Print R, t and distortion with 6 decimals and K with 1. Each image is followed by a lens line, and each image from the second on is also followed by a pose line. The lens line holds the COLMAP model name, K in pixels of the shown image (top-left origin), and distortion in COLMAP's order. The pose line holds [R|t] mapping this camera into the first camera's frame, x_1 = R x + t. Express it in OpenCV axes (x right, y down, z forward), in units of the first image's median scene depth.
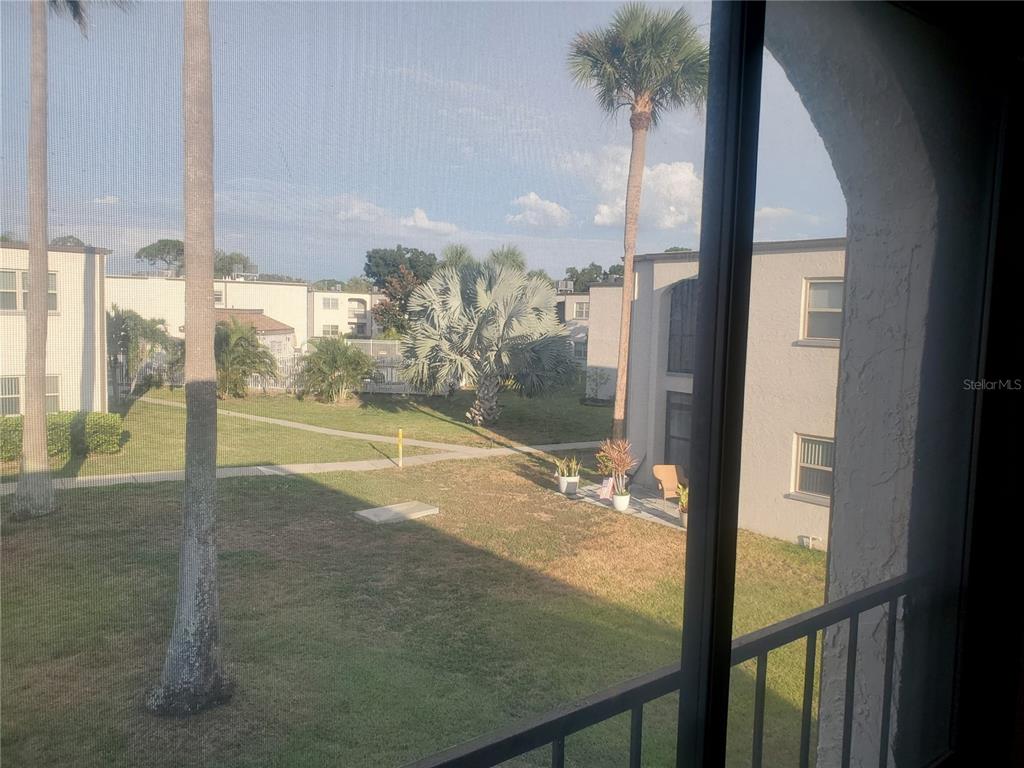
lens RADIAL K [[789.9, 0, 512.0], [0, 789.9, 384.0], [0, 0, 1]] dist [0.007966, -0.025623]
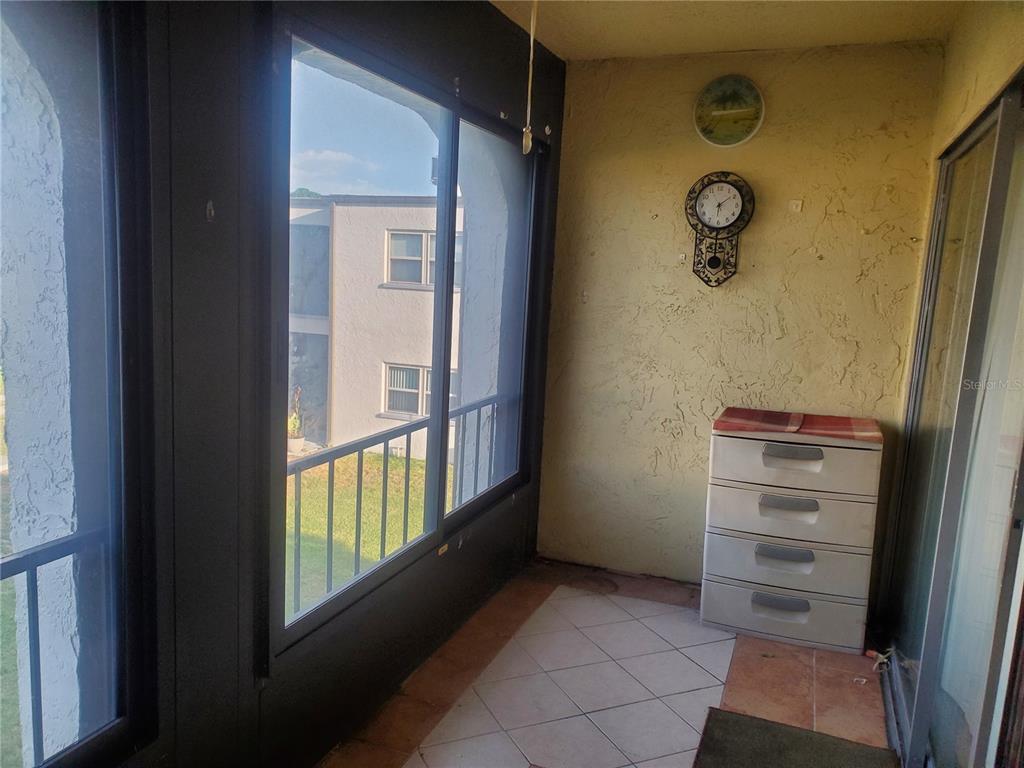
lens RADIAL K [[789.9, 0, 512.0], [0, 789.9, 384.0], [0, 0, 1]] dist [0.007966, -0.025623]
pose [[0.862362, -0.046417, 0.504159, -0.073378], [0.009815, 0.997134, 0.075017, 0.007960], [-0.506196, -0.059743, 0.860346, -0.115169]]
